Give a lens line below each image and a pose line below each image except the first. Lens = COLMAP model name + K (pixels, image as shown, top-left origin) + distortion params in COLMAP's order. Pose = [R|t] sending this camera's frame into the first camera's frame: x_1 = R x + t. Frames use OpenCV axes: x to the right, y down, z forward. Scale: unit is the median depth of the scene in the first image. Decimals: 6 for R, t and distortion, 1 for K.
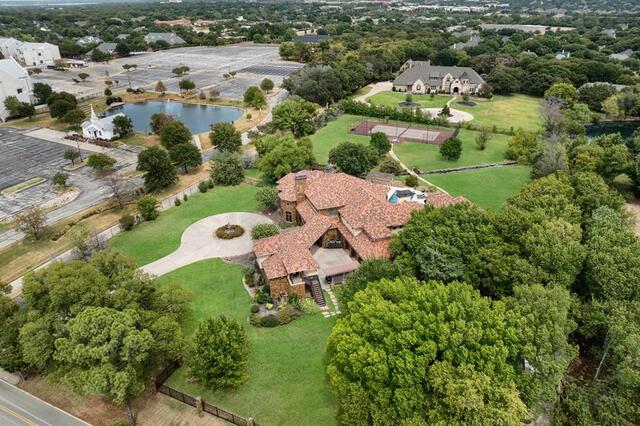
lens RADIAL K [[449.6, 0, 320.4], [0, 449.6, 212.5], [0, 0, 1]] dist [-0.026798, -0.002627]
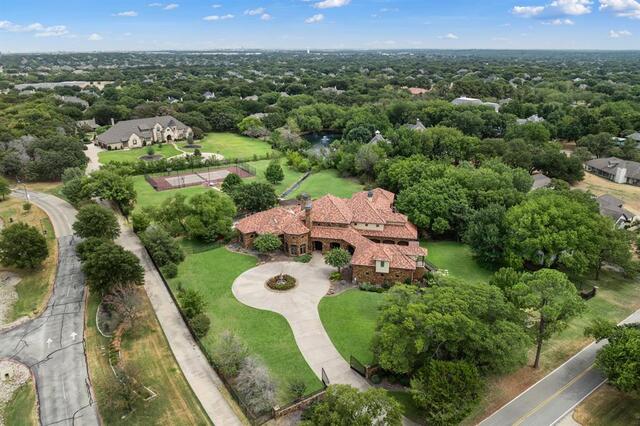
lens RADIAL K [[449.6, 0, 320.4], [0, 449.6, 213.6], [0, 0, 1]] dist [-0.026798, -0.002627]
pose [[0.529350, -0.288737, 0.797759, -0.397756], [0.376508, 0.922589, 0.084087, -0.064312], [-0.760284, 0.255851, 0.597084, 0.149620]]
